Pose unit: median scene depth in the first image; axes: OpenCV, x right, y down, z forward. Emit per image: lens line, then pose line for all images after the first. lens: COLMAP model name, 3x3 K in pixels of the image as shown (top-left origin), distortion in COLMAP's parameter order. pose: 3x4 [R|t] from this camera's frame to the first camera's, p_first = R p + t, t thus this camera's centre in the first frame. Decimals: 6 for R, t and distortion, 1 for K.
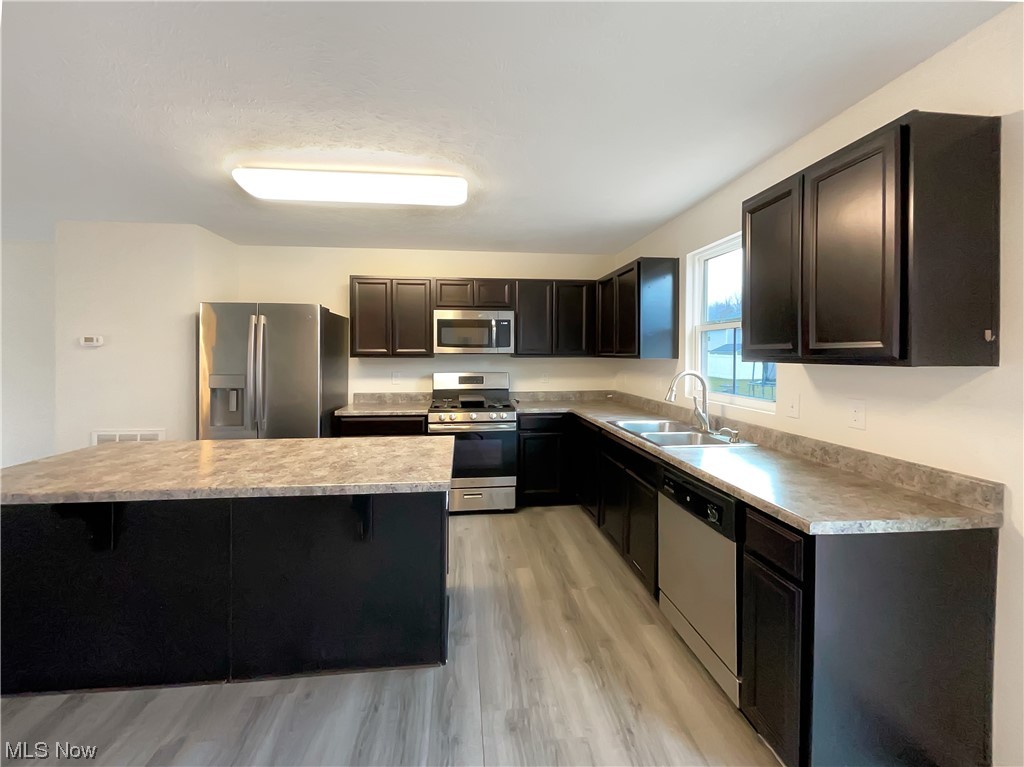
lens RADIAL K [[419.2, 0, 506.1], [0, 419.2, 358.1], [0, 0, 1]] dist [-0.000017, -0.000085]
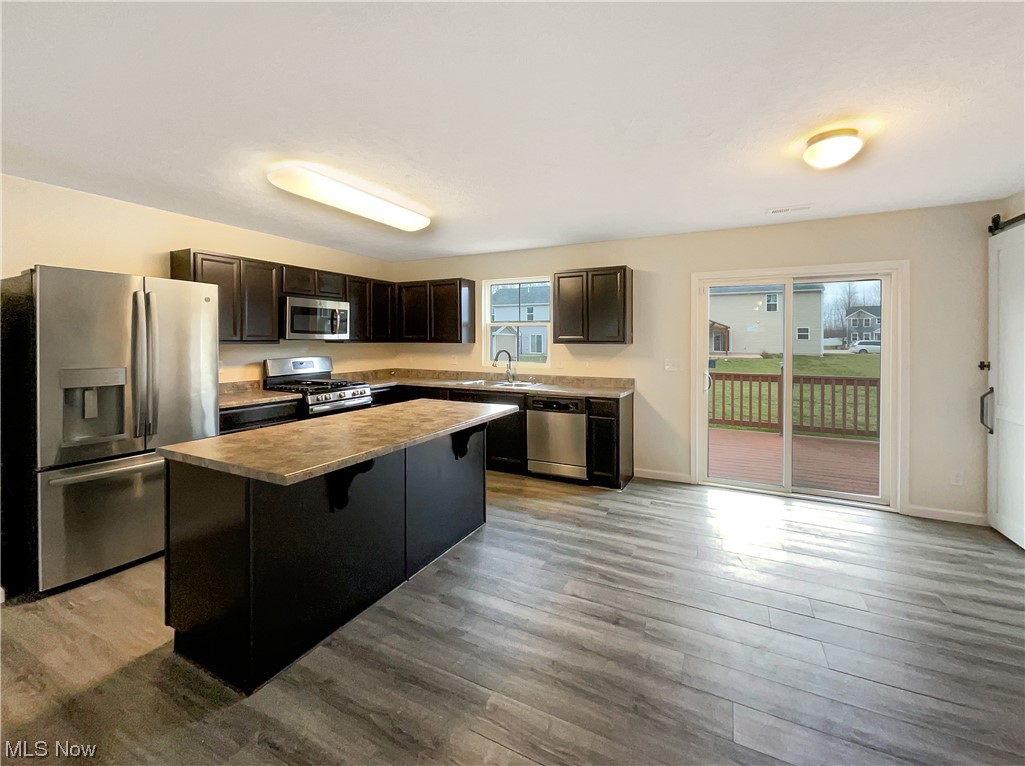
lens RADIAL K [[433.6, 0, 512.9], [0, 433.6, 345.2], [0, 0, 1]] dist [0.000878, 0.000451]
pose [[0.549431, -0.009847, 0.835481, -0.774400], [0.006656, 0.999950, 0.007408, -0.000803], [-0.835512, 0.001491, 0.549470, -0.032150]]
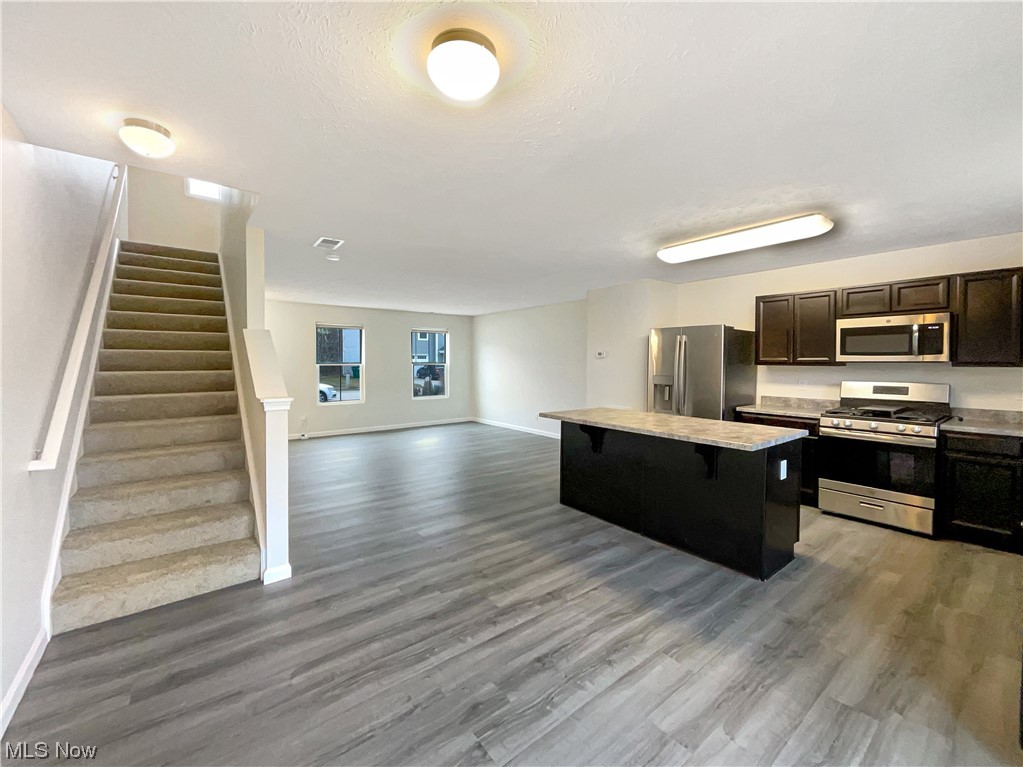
lens RADIAL K [[421.1, 0, 510.2], [0, 421.1, 370.2], [0, 0, 1]] dist [0.001030, 0.000099]
pose [[0.522758, 0.017868, -0.852294, 0.304464], [-0.010853, 0.999839, 0.014305, 0.004064], [0.852412, 0.001772, 0.522868, -0.237023]]
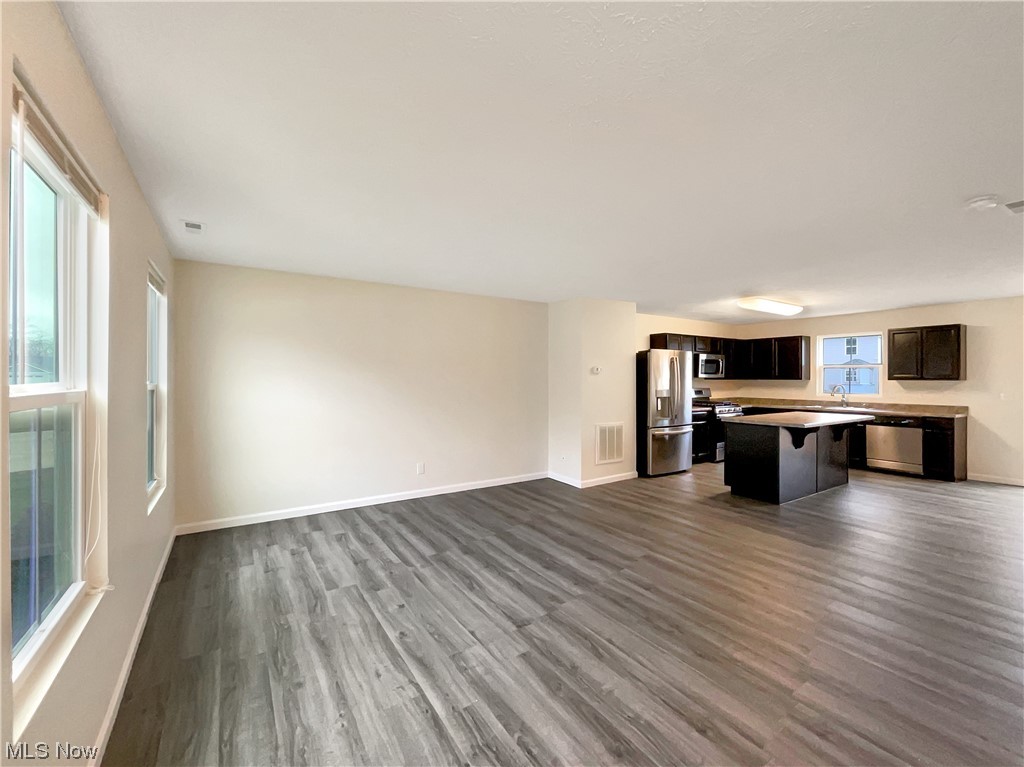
lens RADIAL K [[431.1, 0, 507.6], [0, 431.1, 380.0], [0, 0, 1]] dist [-0.001437, 0.000028]
pose [[0.898561, -0.005572, 0.438812, -1.811757], [0.007162, 0.999972, -0.001968, -0.003131], [-0.438789, 0.004911, 0.898577, -0.335108]]
